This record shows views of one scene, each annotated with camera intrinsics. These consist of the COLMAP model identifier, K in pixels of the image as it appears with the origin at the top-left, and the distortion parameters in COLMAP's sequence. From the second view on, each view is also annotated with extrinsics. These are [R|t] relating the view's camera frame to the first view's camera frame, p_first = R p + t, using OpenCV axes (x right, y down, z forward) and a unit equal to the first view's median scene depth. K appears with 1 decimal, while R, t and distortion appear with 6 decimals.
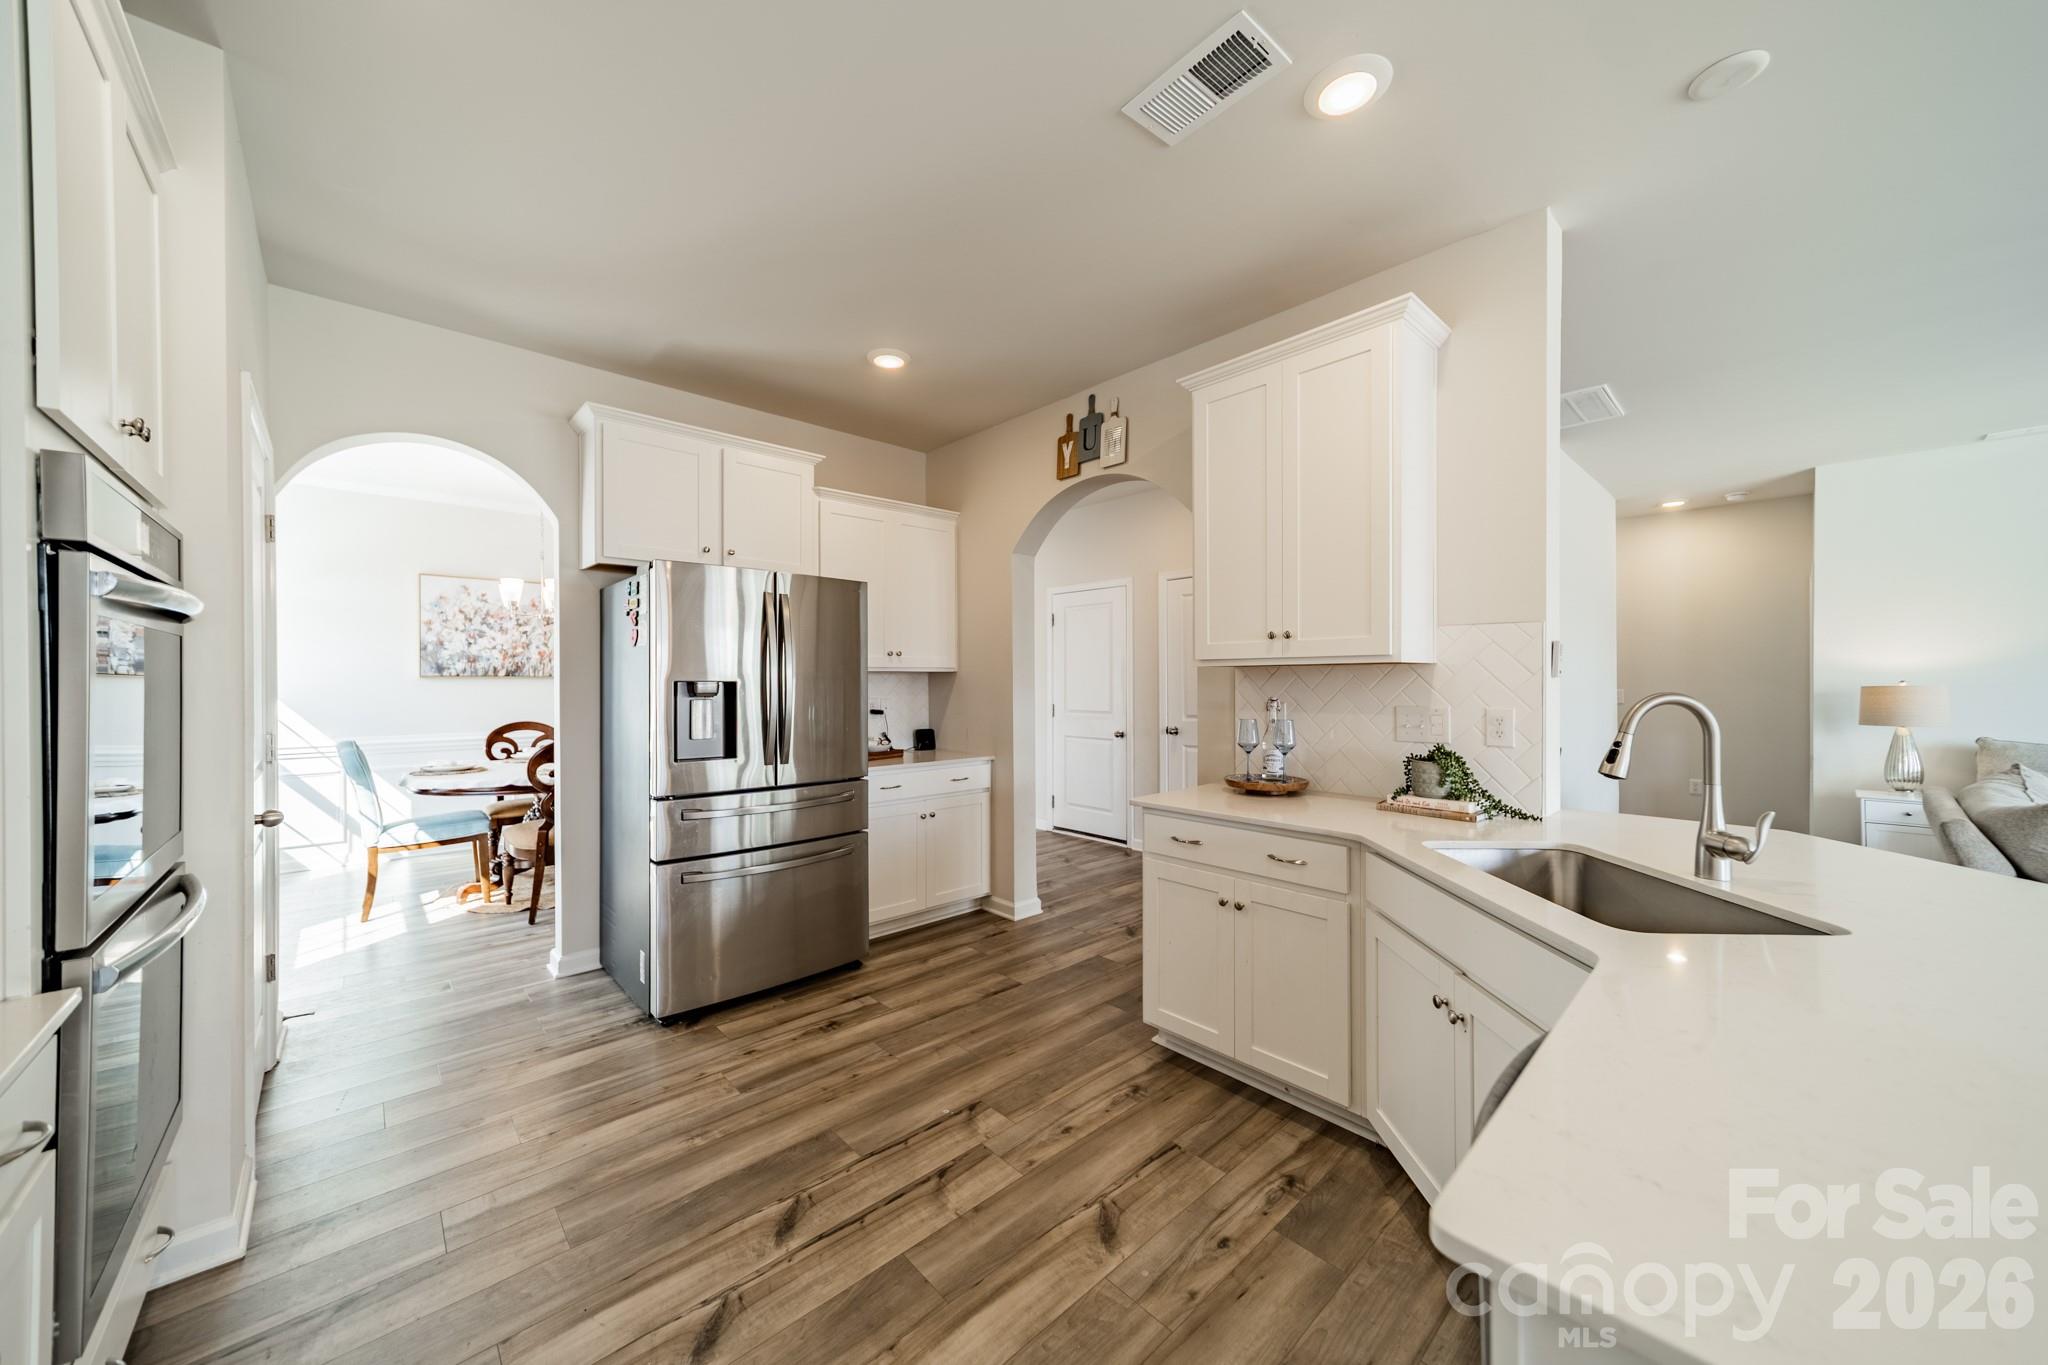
lens RADIAL K [[721.8, 0, 1027.4], [0, 721.8, 684.3], [0, 0, 1]] dist [0.005271, -0.000062]
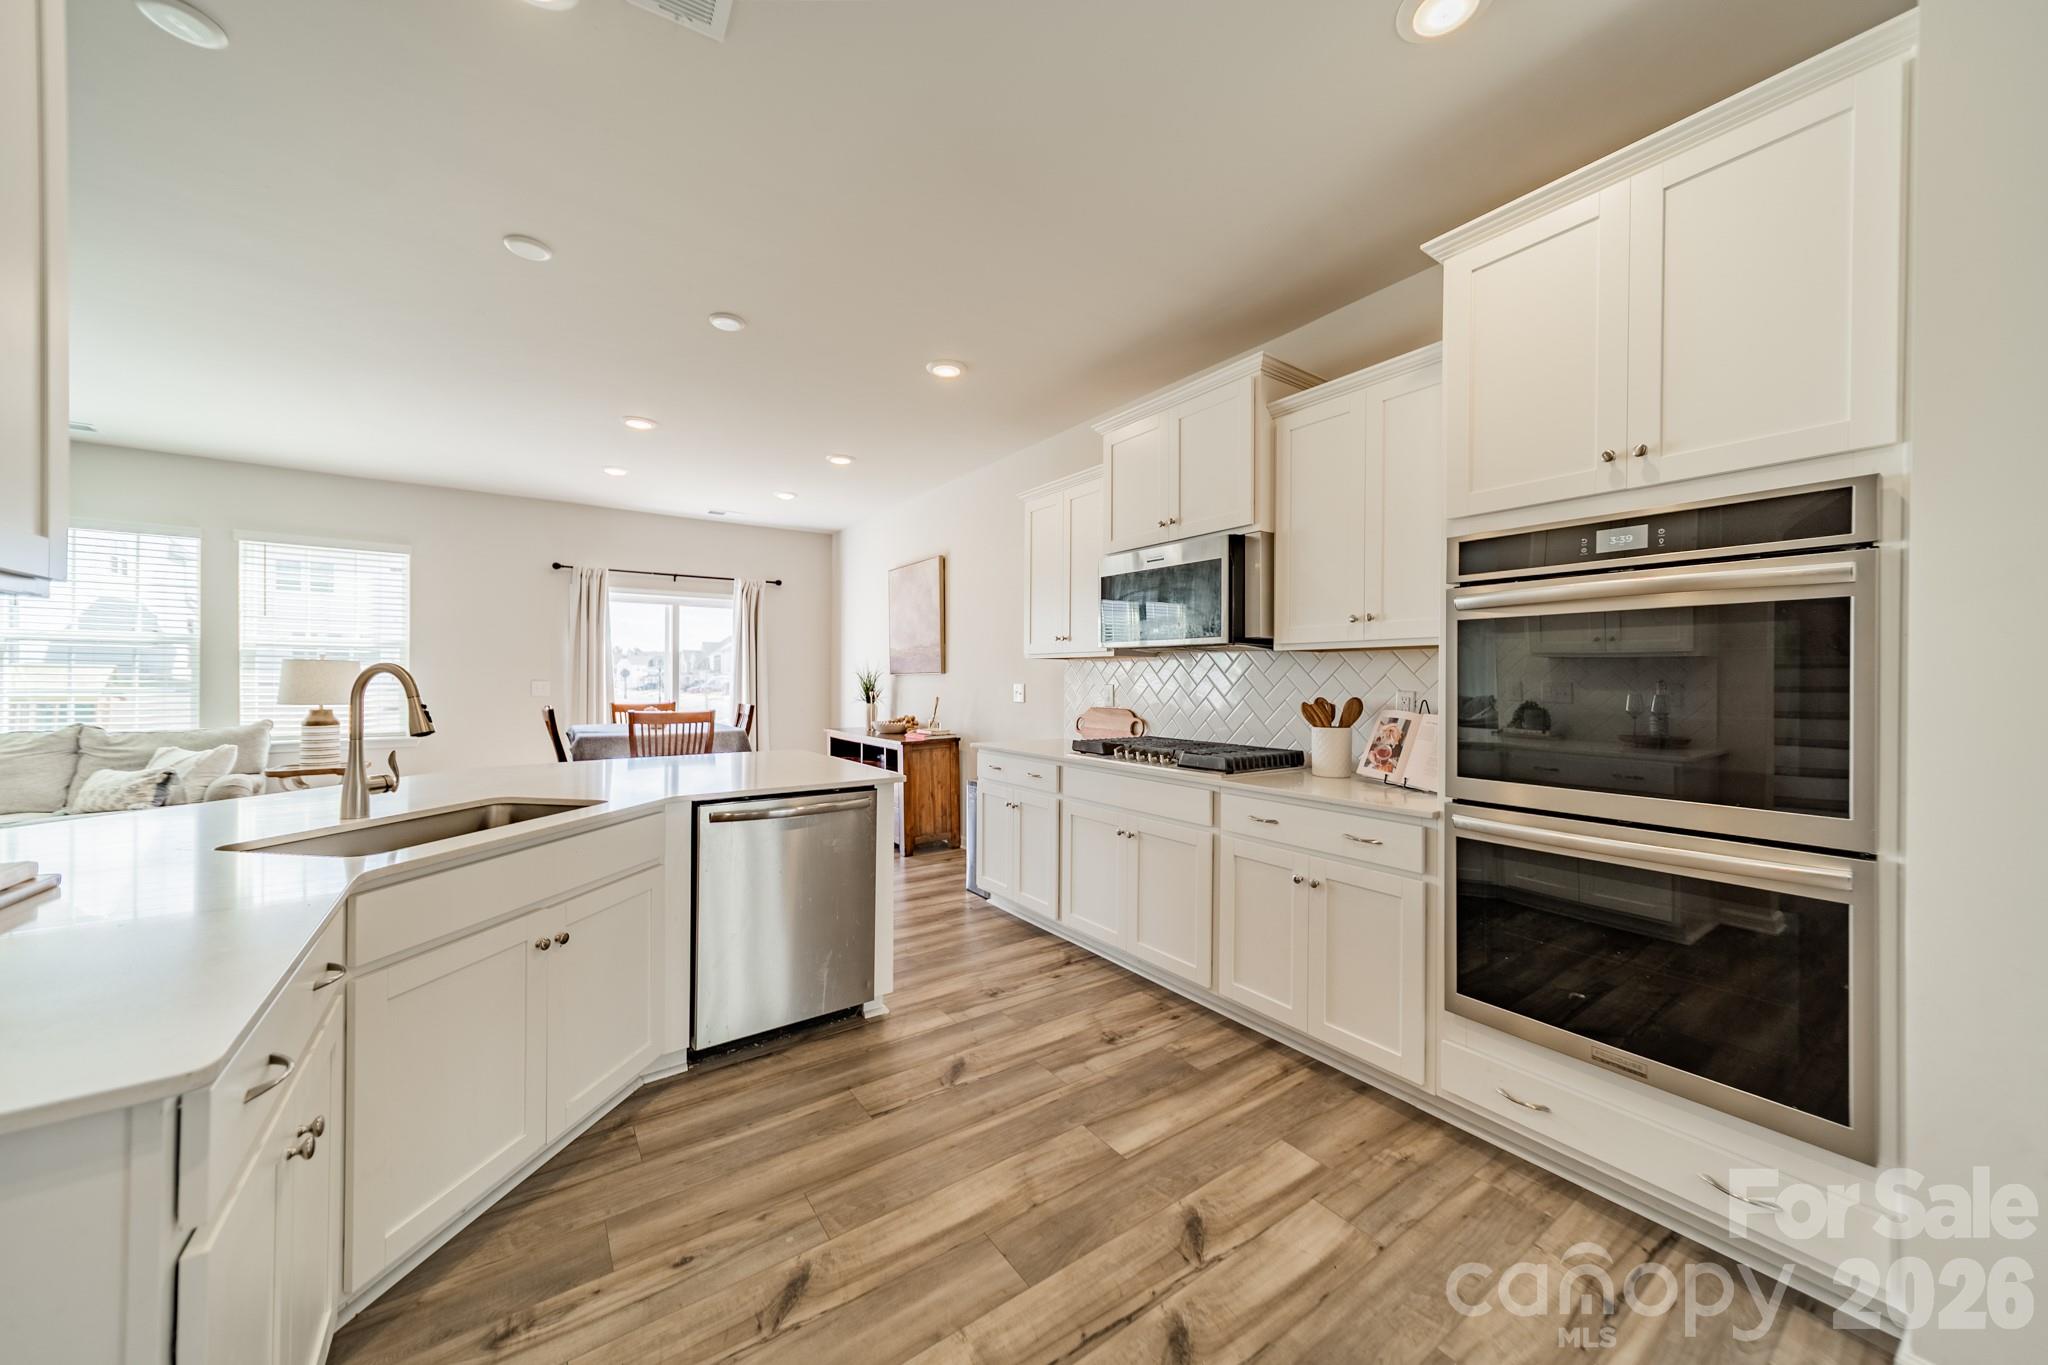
lens RADIAL K [[723.6, 0, 1028.3], [0, 723.6, 681.6], [0, 0, 1]] dist [0.008414, -0.000090]
pose [[-0.991643, -0.002466, 0.128985, -0.159260], [-0.001497, 0.999970, 0.007614, 0.016328], [-0.129000, 0.007358, -0.991617, 1.056193]]
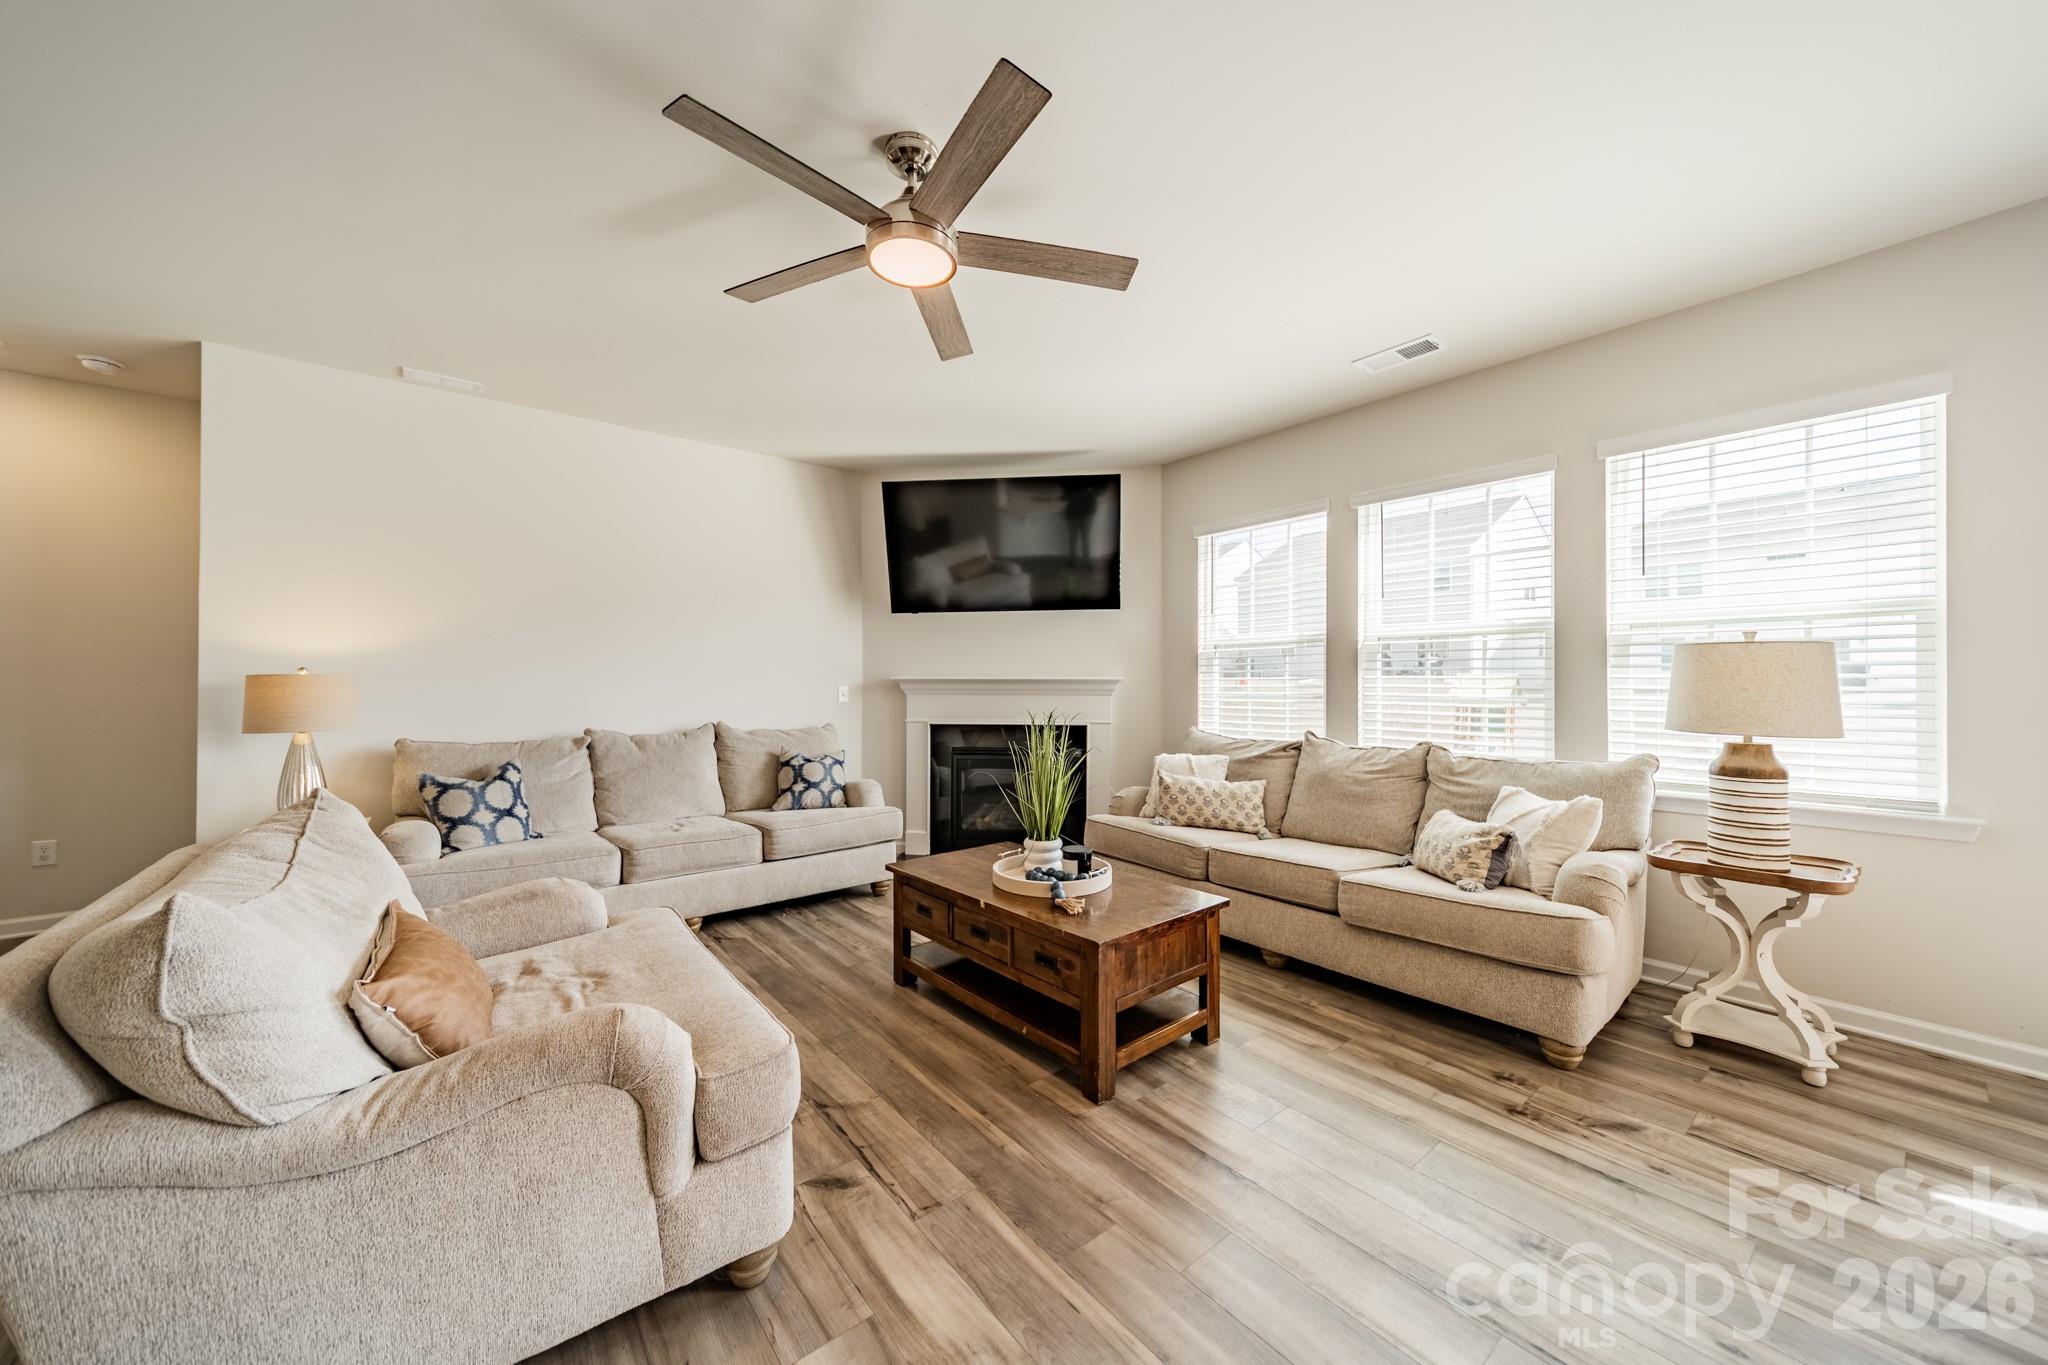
lens RADIAL K [[723.6, 0, 1028.3], [0, 723.6, 681.6], [0, 0, 1]] dist [0.008414, -0.000090]
pose [[0.061371, 0.005282, 0.998101, 0.794667], [0.005256, 0.999970, -0.005615, 0.025587], [-0.998101, 0.005590, 0.061342, 0.366876]]
